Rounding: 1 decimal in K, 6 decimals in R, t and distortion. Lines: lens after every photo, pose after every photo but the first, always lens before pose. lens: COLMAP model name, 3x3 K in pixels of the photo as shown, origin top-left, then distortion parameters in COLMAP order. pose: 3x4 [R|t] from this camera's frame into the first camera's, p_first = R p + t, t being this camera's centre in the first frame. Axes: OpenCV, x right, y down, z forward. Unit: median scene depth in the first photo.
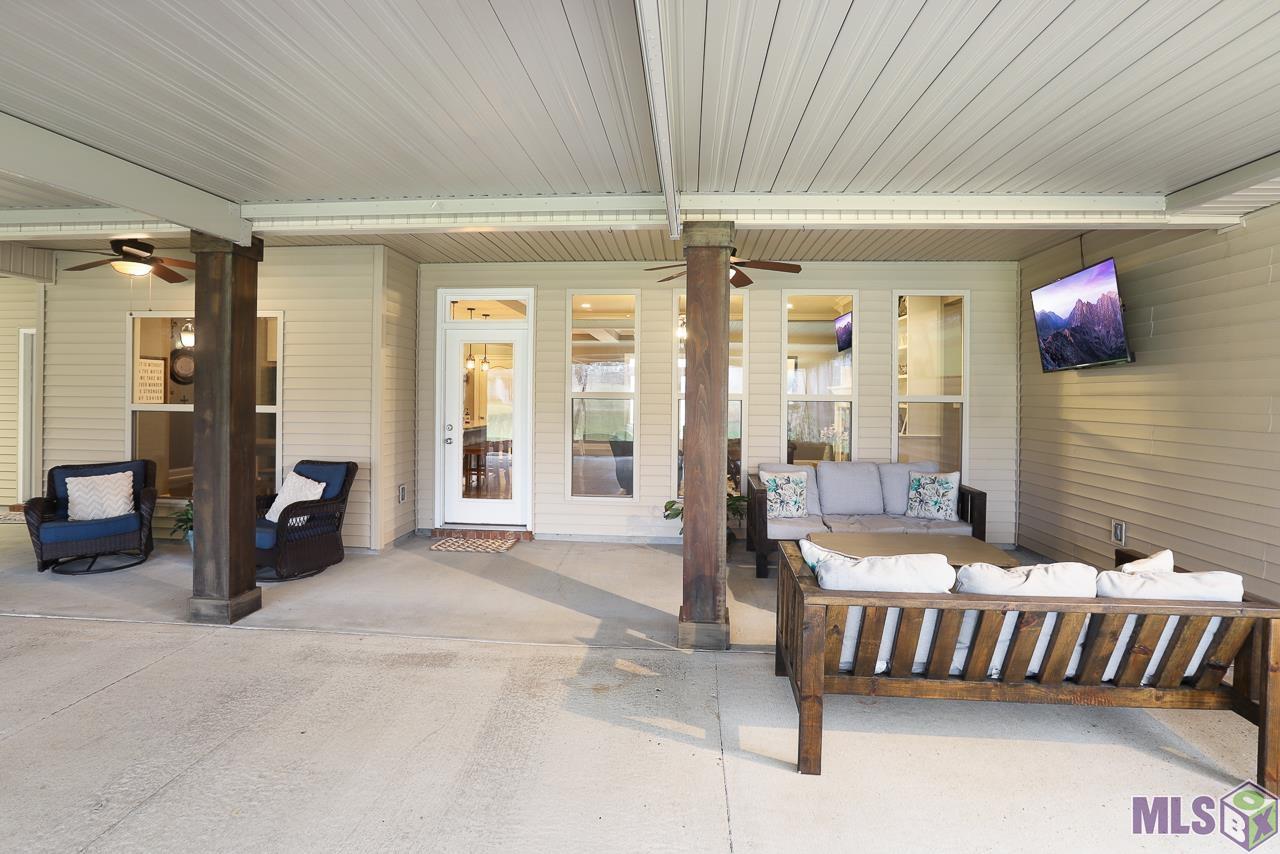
lens RADIAL K [[647.4, 0, 639.4], [0, 647.4, 397.5], [0, 0, 1]] dist [-0.023310, 0.002214]
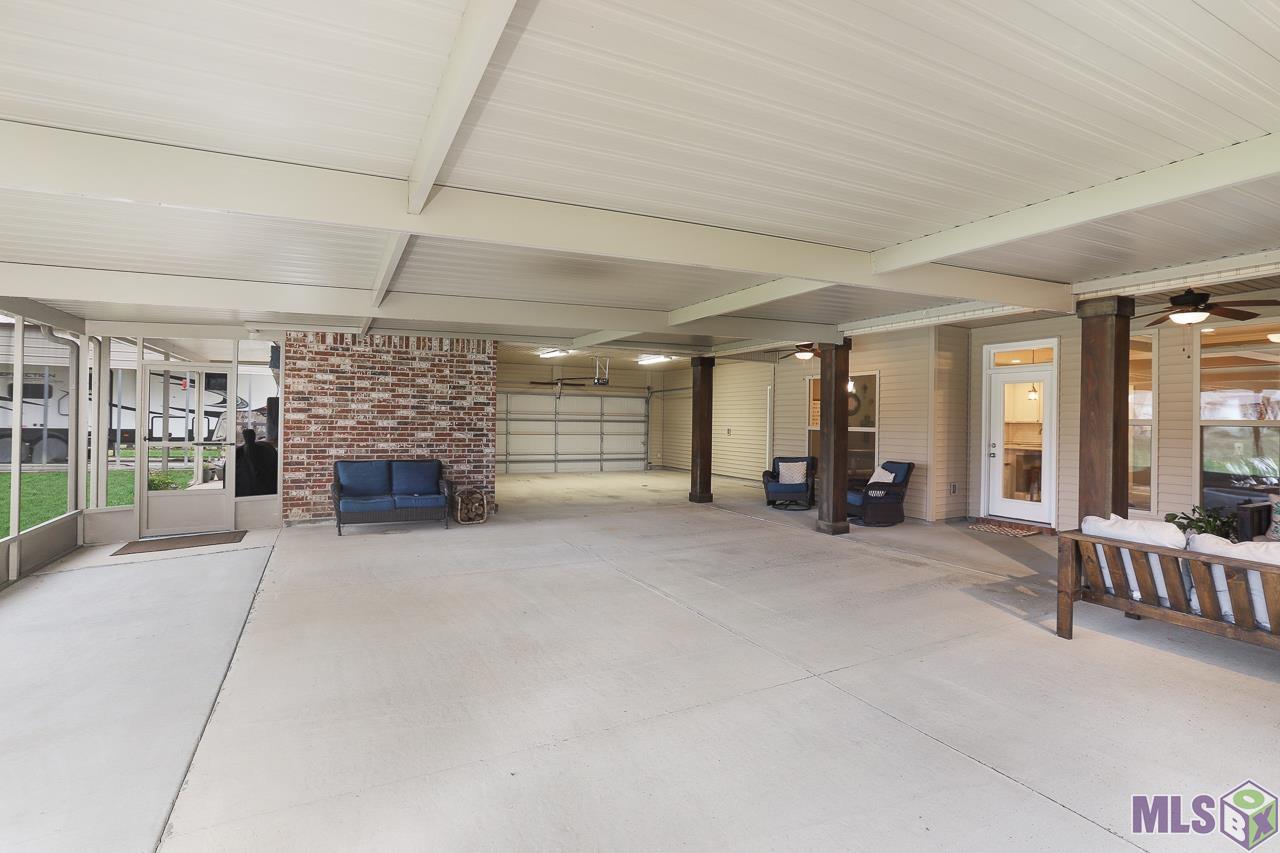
lens RADIAL K [[607.2, 0, 637.4], [0, 607.2, 420.6], [0, 0, 1]] dist [-0.033877, 0.011012]
pose [[0.529203, 0.000041, -0.848495, 0.480484], [-0.009402, 0.999939, -0.005816, 0.010647], [0.848443, 0.011055, 0.529171, -0.389123]]
